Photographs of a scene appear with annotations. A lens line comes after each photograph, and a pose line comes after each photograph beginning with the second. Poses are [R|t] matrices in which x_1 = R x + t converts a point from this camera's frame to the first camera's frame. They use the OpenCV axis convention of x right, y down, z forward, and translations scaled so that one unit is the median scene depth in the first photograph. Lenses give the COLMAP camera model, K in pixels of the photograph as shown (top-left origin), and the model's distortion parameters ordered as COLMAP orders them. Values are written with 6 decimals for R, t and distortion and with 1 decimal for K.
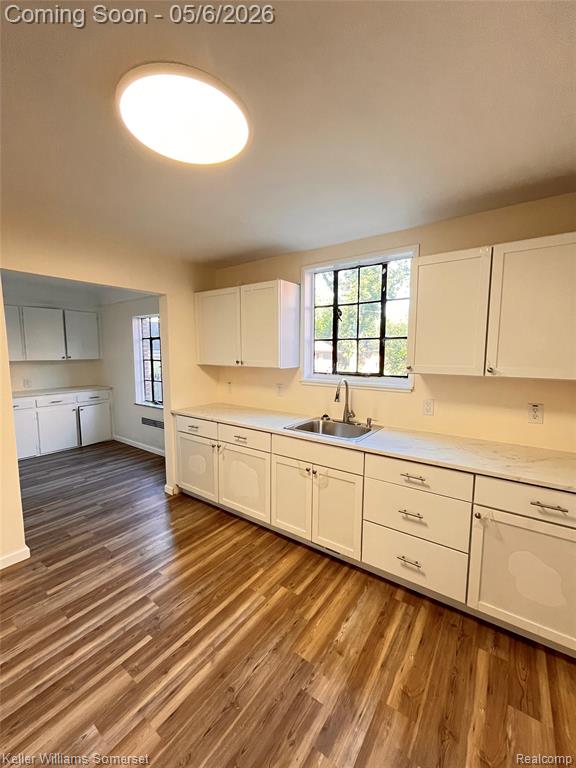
lens RADIAL K [[315.5, 0, 288.0], [0, 315.5, 384.0], [0, 0, 1]] dist [-0.000179, 0.000142]
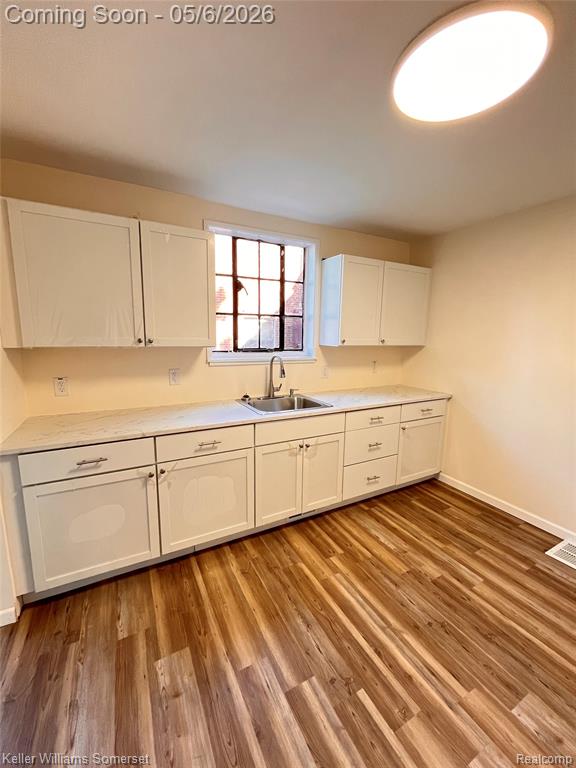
lens RADIAL K [[315.5, 0, 288.0], [0, 315.5, 384.0], [0, 0, 1]] dist [-0.000179, 0.000142]
pose [[0.429861, -0.141981, 0.891662, -0.895174], [0.076560, 0.989734, 0.120688, -0.053012], [-0.899643, 0.016387, 0.436318, 0.651240]]
